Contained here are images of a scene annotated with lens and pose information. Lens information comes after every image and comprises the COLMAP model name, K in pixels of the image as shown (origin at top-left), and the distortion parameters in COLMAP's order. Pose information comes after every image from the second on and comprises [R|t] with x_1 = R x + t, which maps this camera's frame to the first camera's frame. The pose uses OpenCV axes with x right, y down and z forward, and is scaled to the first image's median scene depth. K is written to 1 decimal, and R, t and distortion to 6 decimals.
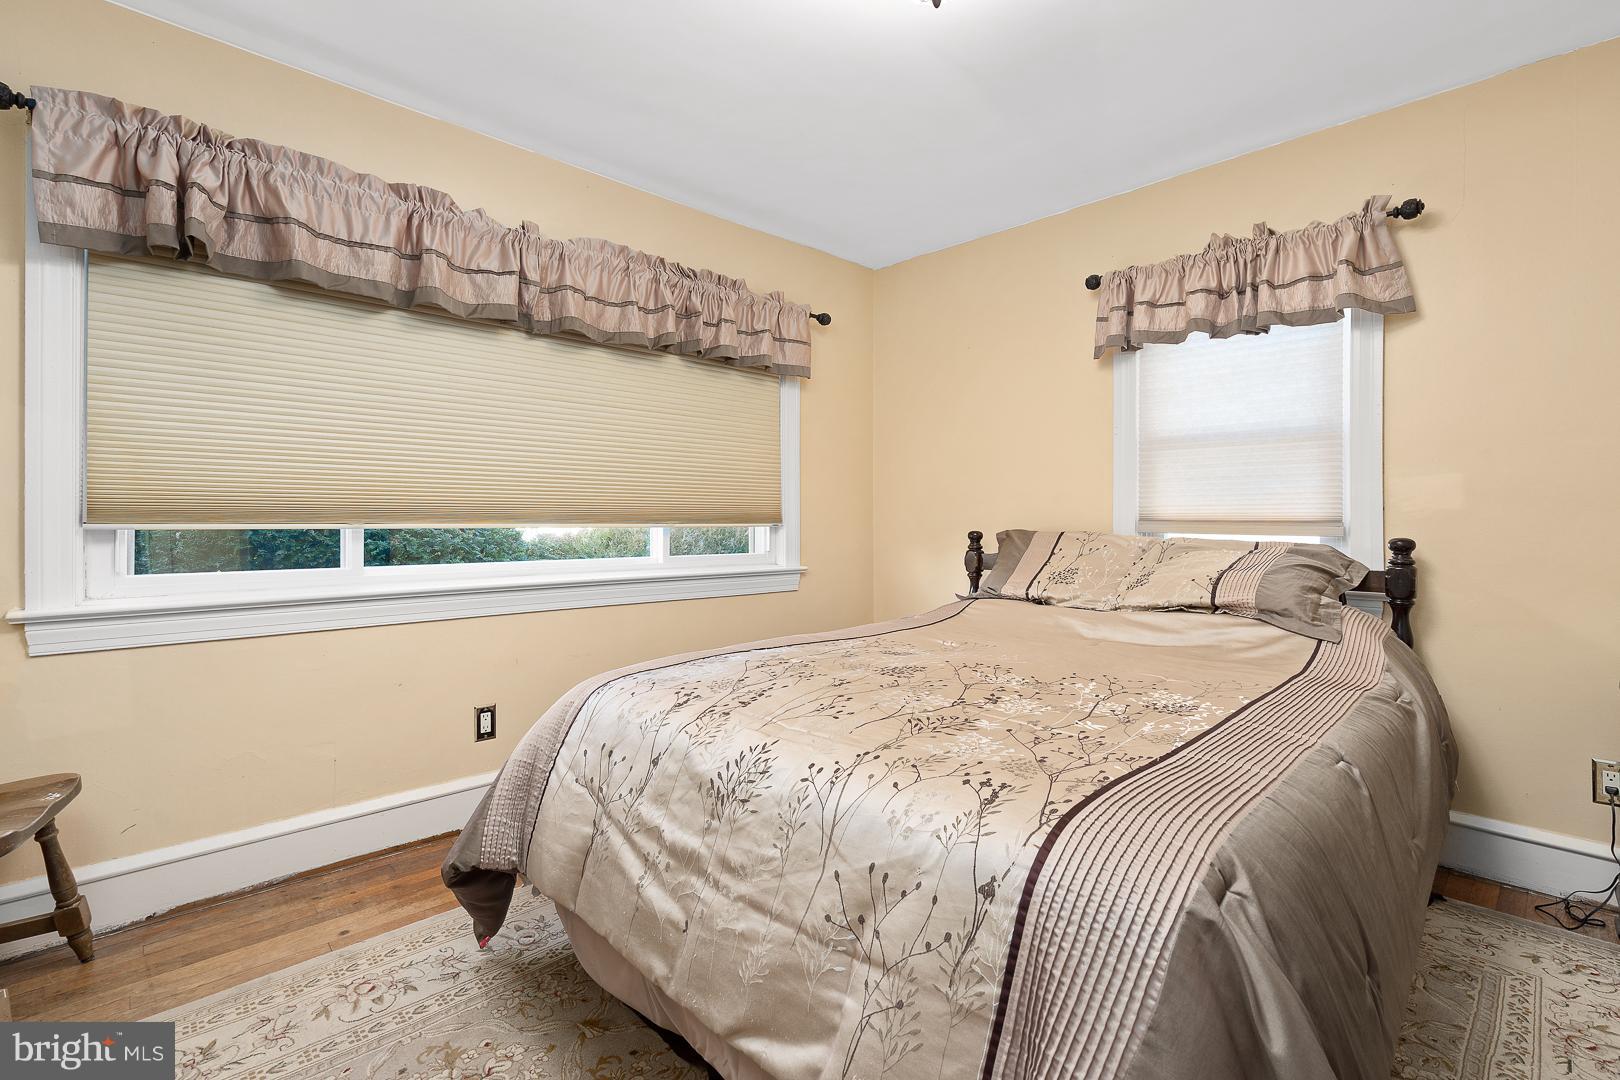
lens RADIAL K [[739.2, 0, 812.9], [0, 739.2, 488.9], [0, 0, 1]] dist [-0.000646, -0.000155]
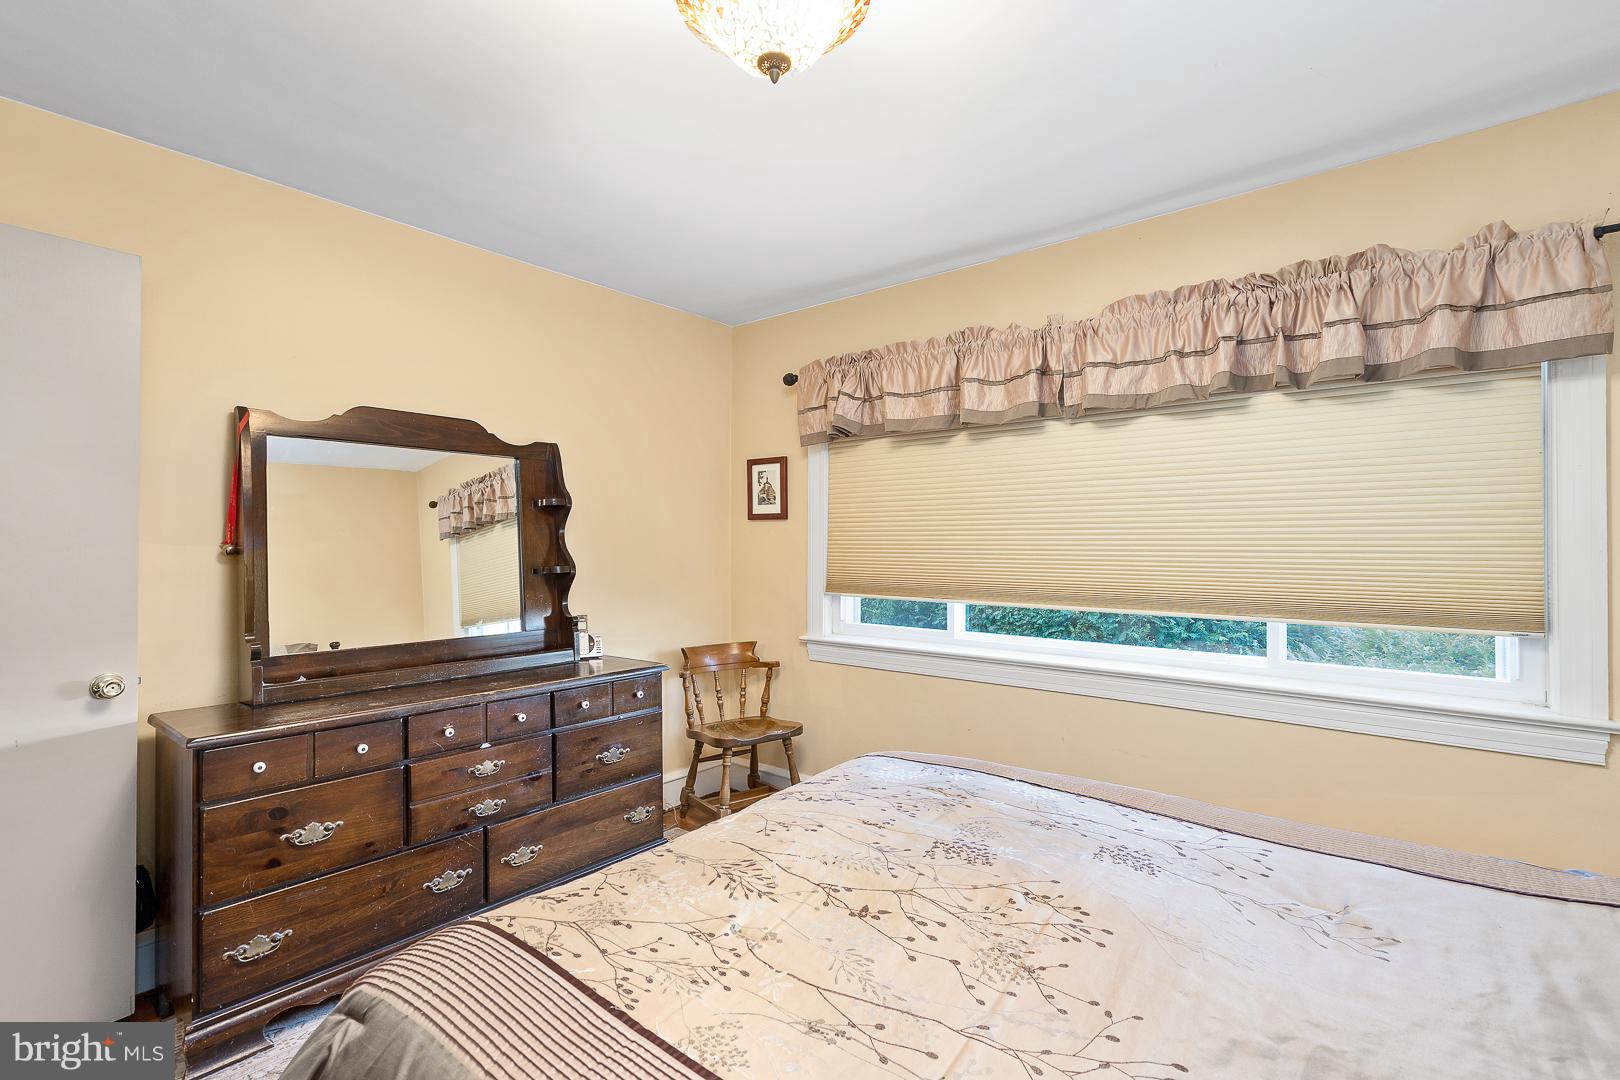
lens RADIAL K [[738.9, 0, 810.0], [0, 738.9, 540.0], [0, 0, 1]] dist [-0.002562, -0.000330]
pose [[0.102375, -0.010748, -0.994688, 0.667714], [0.034602, 0.999375, -0.007238, -0.056789], [0.994144, -0.033678, 0.102683, 0.606081]]
